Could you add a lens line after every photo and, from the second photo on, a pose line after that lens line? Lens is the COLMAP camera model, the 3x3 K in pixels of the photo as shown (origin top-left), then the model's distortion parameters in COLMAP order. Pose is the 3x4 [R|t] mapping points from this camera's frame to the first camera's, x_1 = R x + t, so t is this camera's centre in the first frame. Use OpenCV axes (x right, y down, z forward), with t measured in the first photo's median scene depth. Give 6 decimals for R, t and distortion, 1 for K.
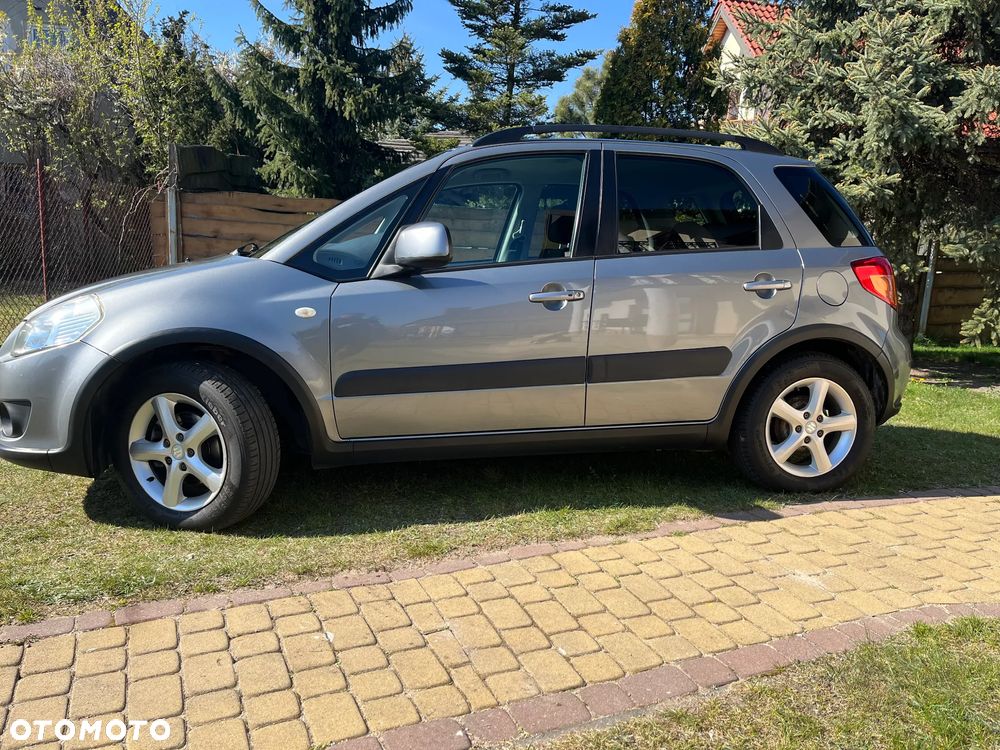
lens RADIAL K [[764.9, 0, 499.0], [0, 764.9, 388.0], [0, 0, 1]] dist [0.048121, -0.069961]
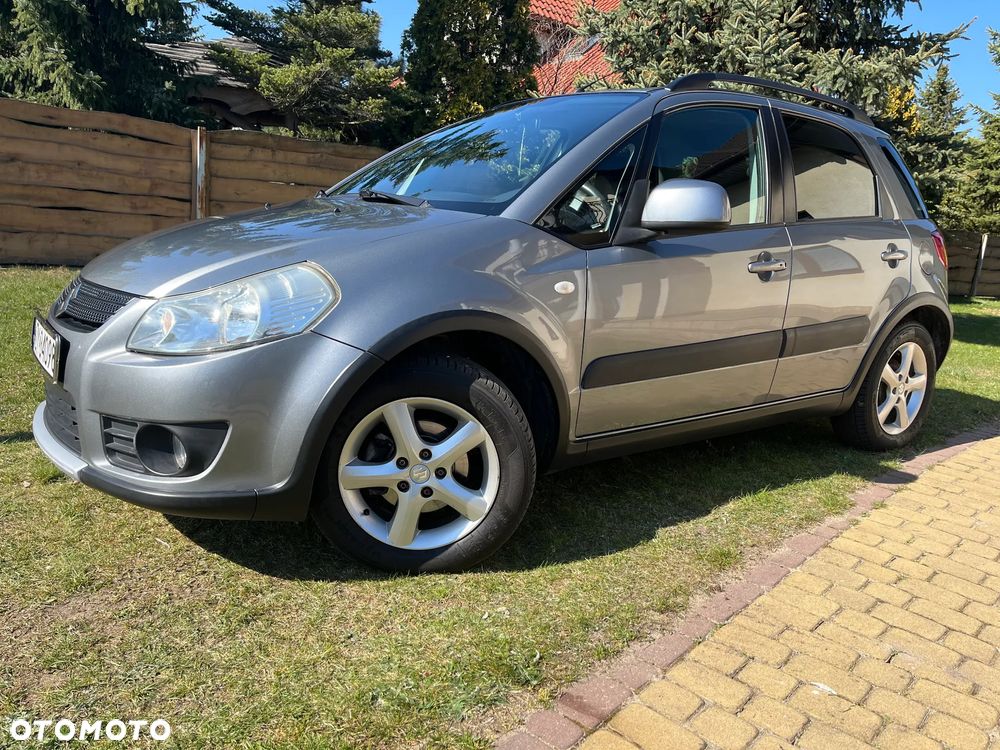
lens RADIAL K [[764.9, 0, 499.0], [0, 764.9, 388.0], [0, 0, 1]] dist [0.048121, -0.069961]
pose [[0.916694, -0.053384, 0.396007, -0.628993], [0.022446, 0.996350, 0.082355, -0.059877], [-0.398958, -0.066606, 0.914547, 0.282737]]
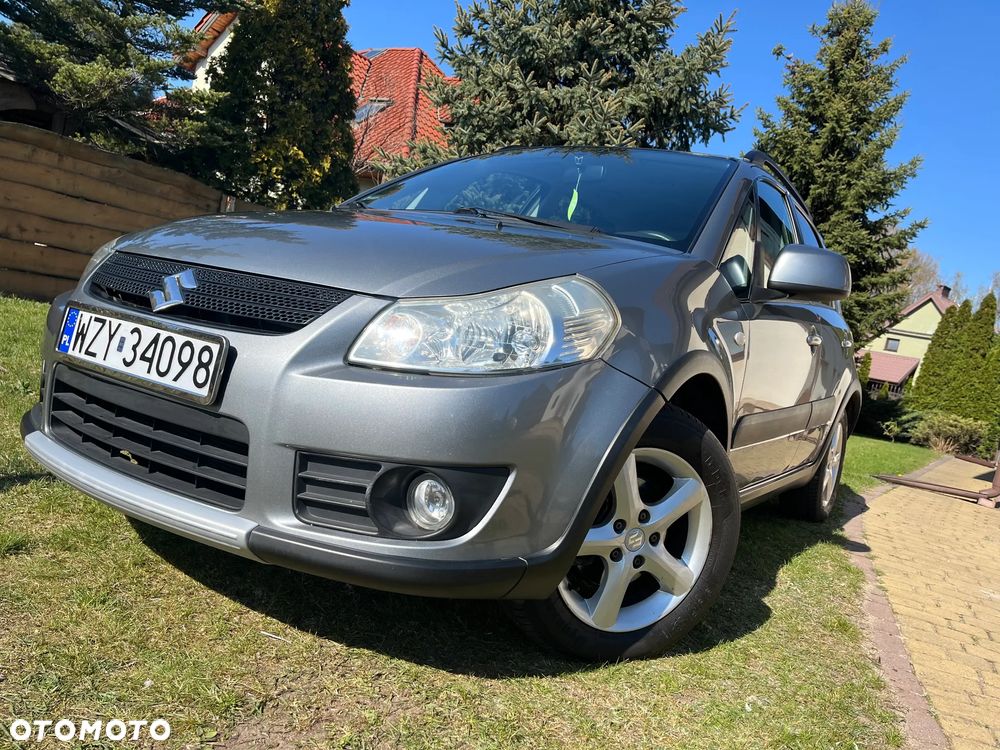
lens RADIAL K [[764.9, 0, 499.0], [0, 764.9, 388.0], [0, 0, 1]] dist [0.048121, -0.069961]
pose [[0.703551, 0.046484, 0.709123, -0.938928], [-0.049594, 0.998637, -0.016258, -0.025899], [-0.708912, -0.023730, 0.704897, 0.624074]]
